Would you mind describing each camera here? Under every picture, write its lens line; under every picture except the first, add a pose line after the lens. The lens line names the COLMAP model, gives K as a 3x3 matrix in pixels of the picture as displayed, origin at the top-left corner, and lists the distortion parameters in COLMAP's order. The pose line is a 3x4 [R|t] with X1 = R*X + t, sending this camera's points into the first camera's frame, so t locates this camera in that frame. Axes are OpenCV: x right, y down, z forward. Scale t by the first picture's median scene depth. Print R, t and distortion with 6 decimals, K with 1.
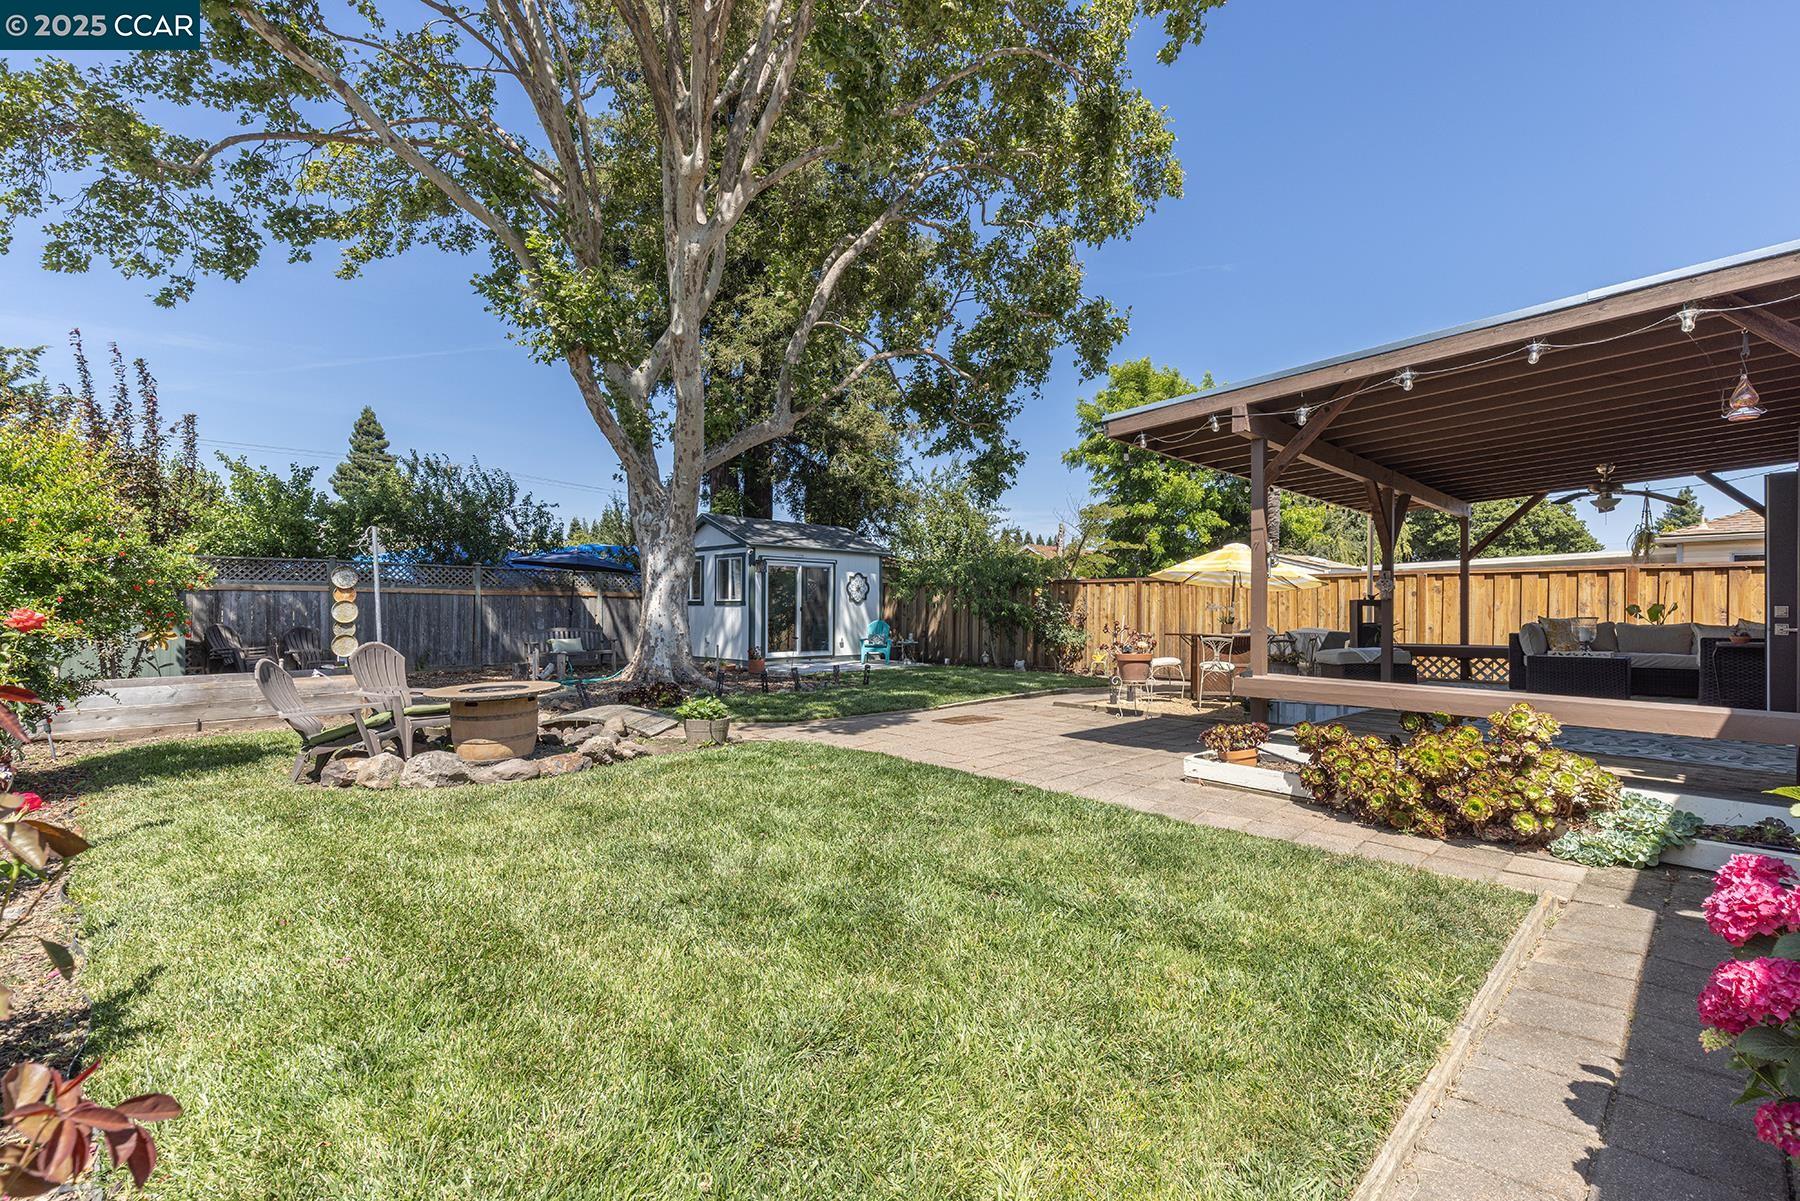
lens RADIAL K [[803.6, 0, 900.0], [0, 803.6, 600.5], [0, 0, 1]] dist [0.000744, 0.000100]
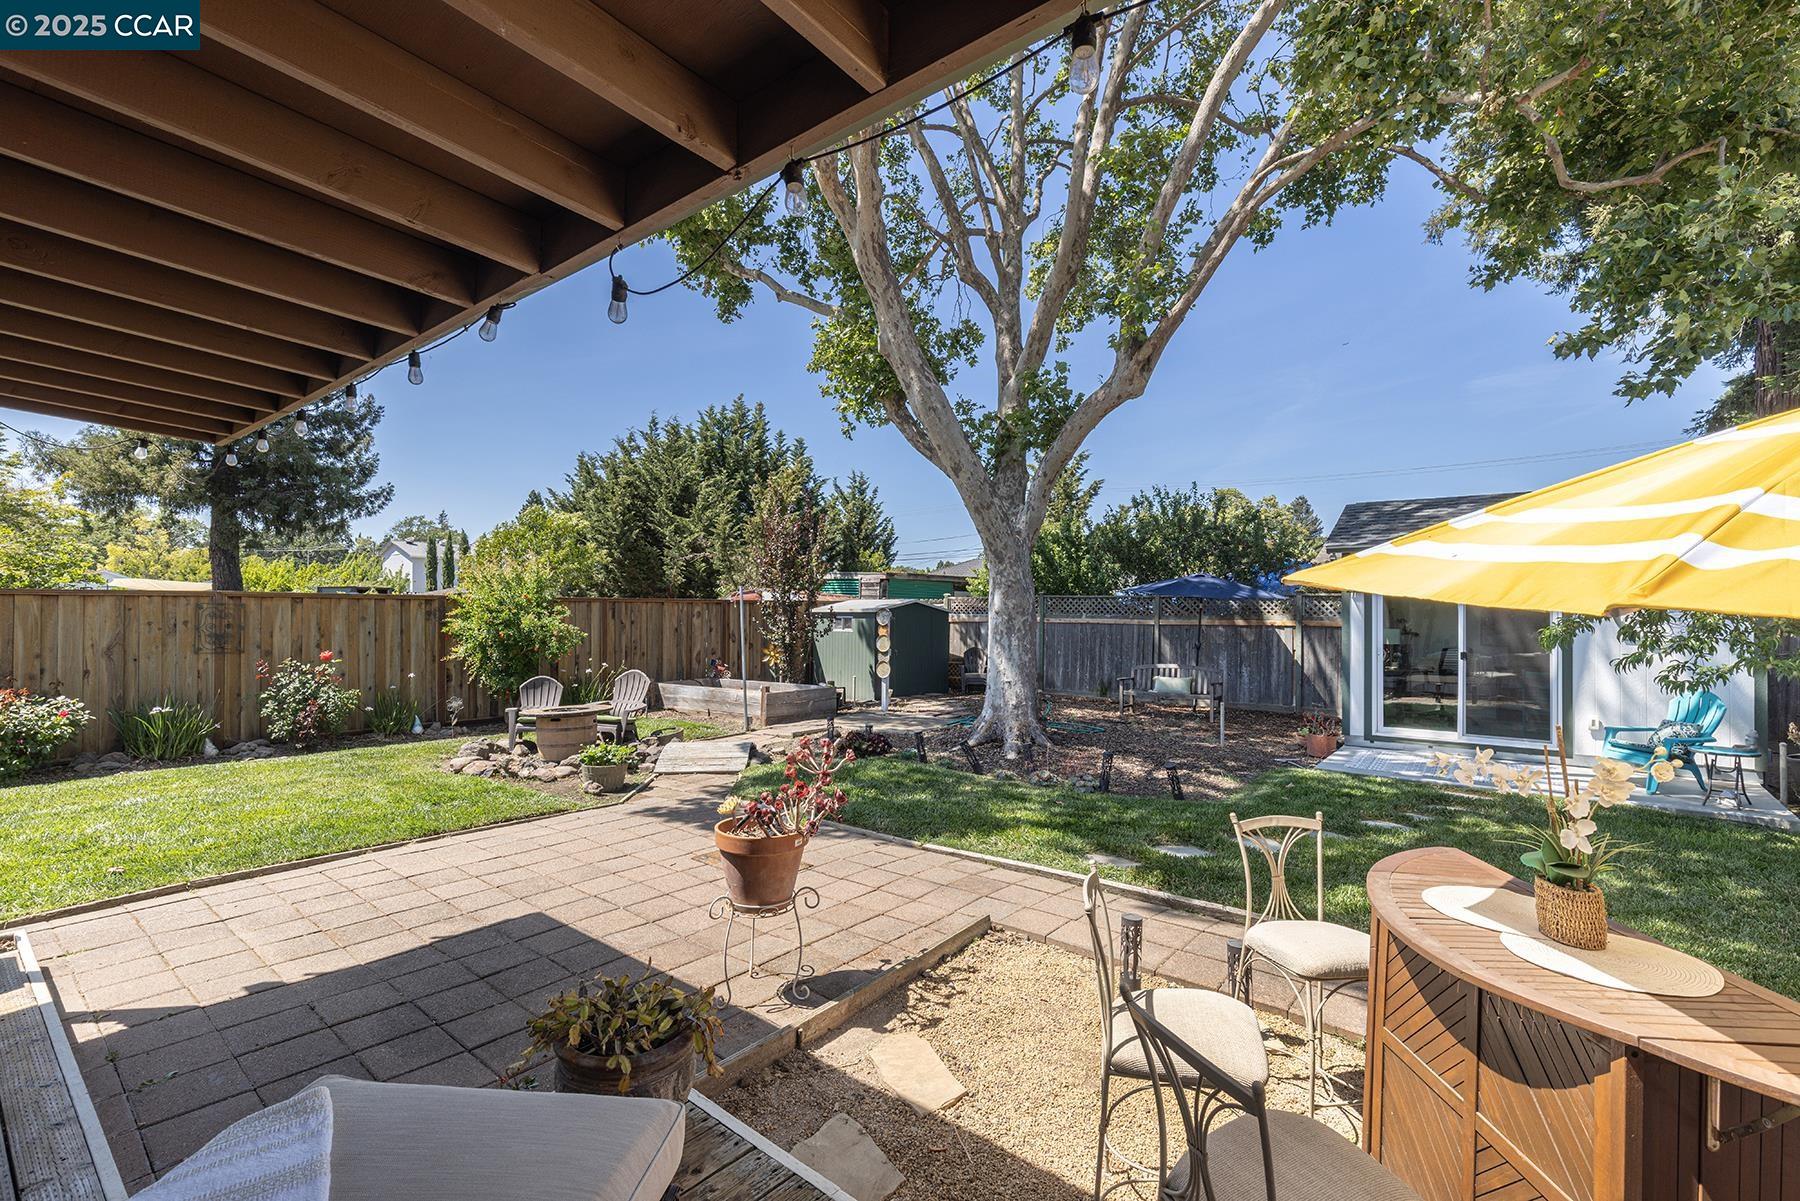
lens RADIAL K [[803.6, 0, 900.0], [0, 803.6, 600.5], [0, 0, 1]] dist [0.000744, 0.000100]
pose [[0.111796, -0.018990, -0.993550, 0.364556], [0.006927, 0.999808, -0.018331, -0.018677], [0.993707, -0.004833, 0.111906, 0.533352]]
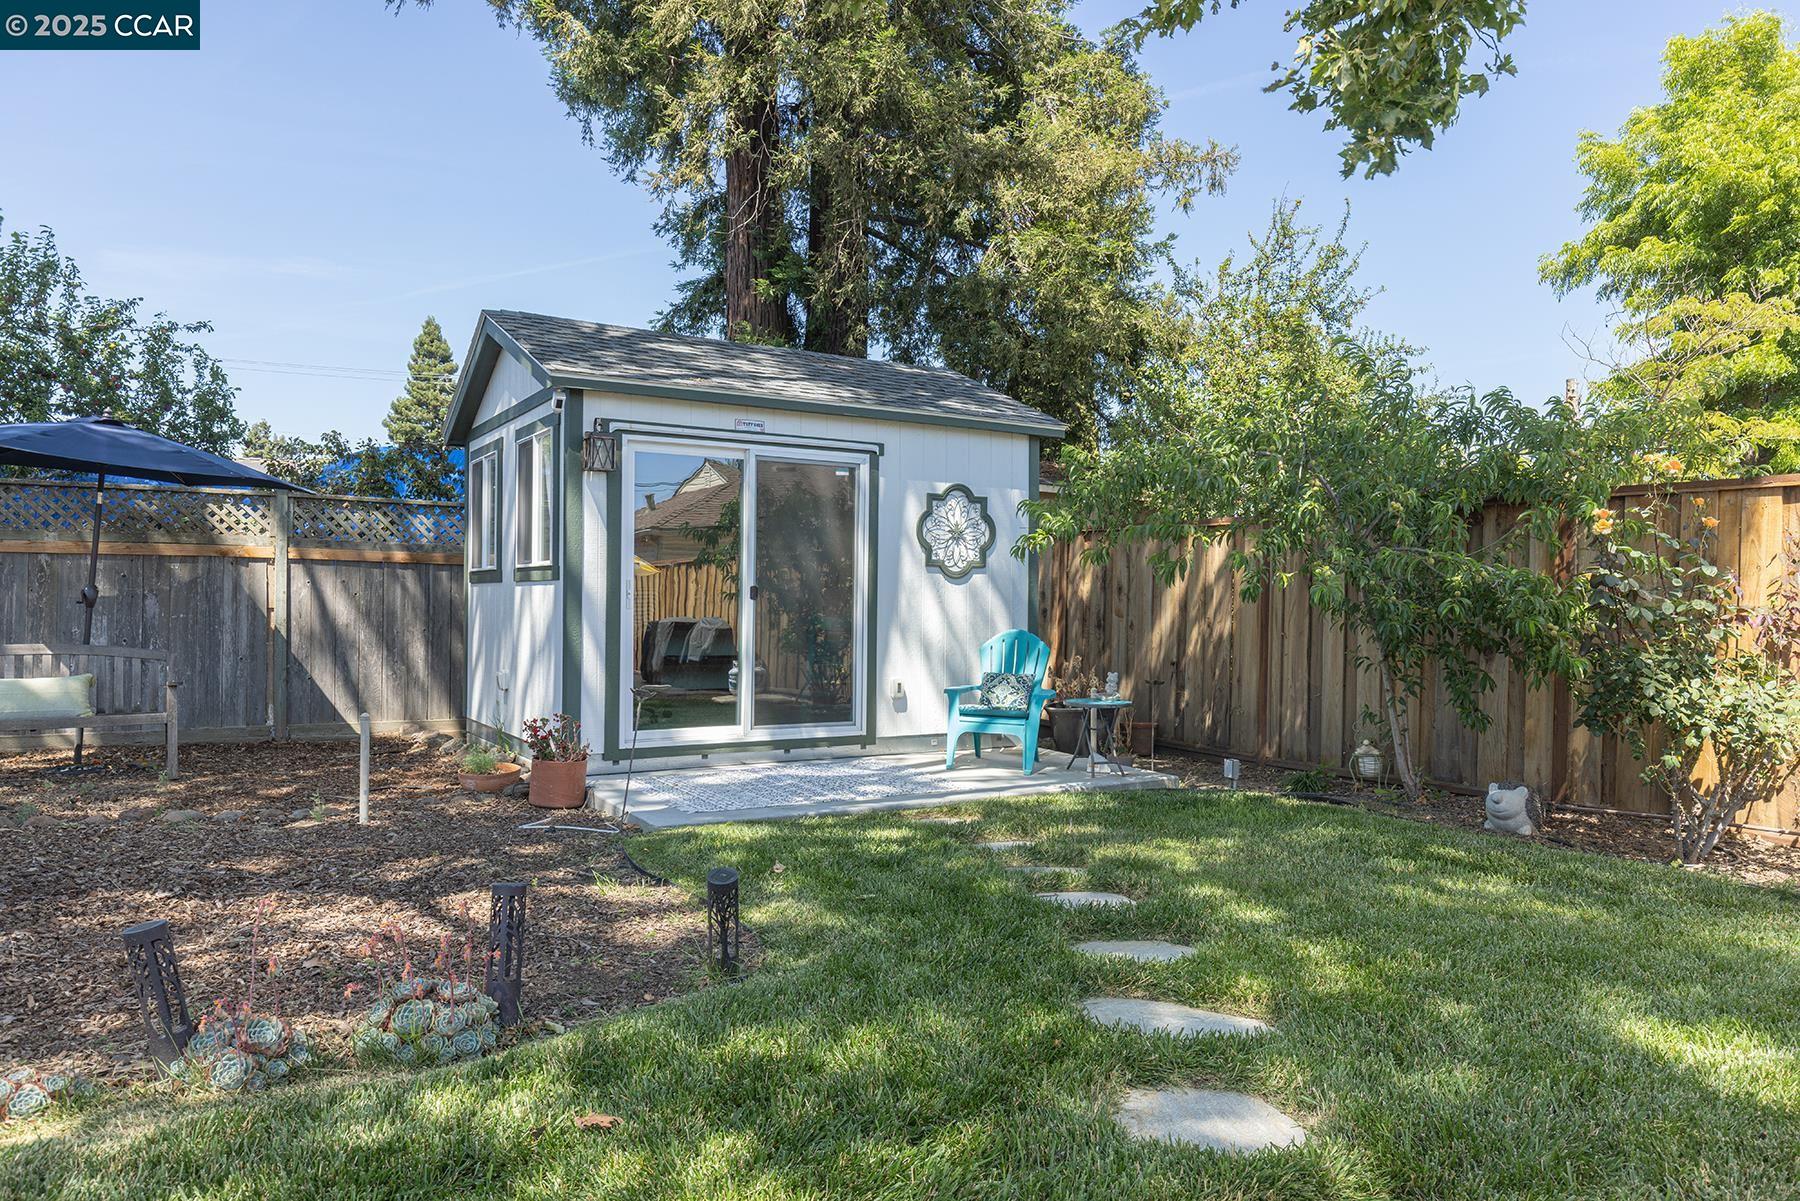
lens RADIAL K [[1209.8, 0, 900.0], [0, 1209.8, 600.5], [0, 0, 1]] dist [-0.001054, -0.001037]
pose [[0.967698, 0.003334, -0.252092, 0.052174], [-0.001927, 0.999981, 0.005825, 0.010824], [0.252107, -0.005151, 0.967686, 0.527536]]
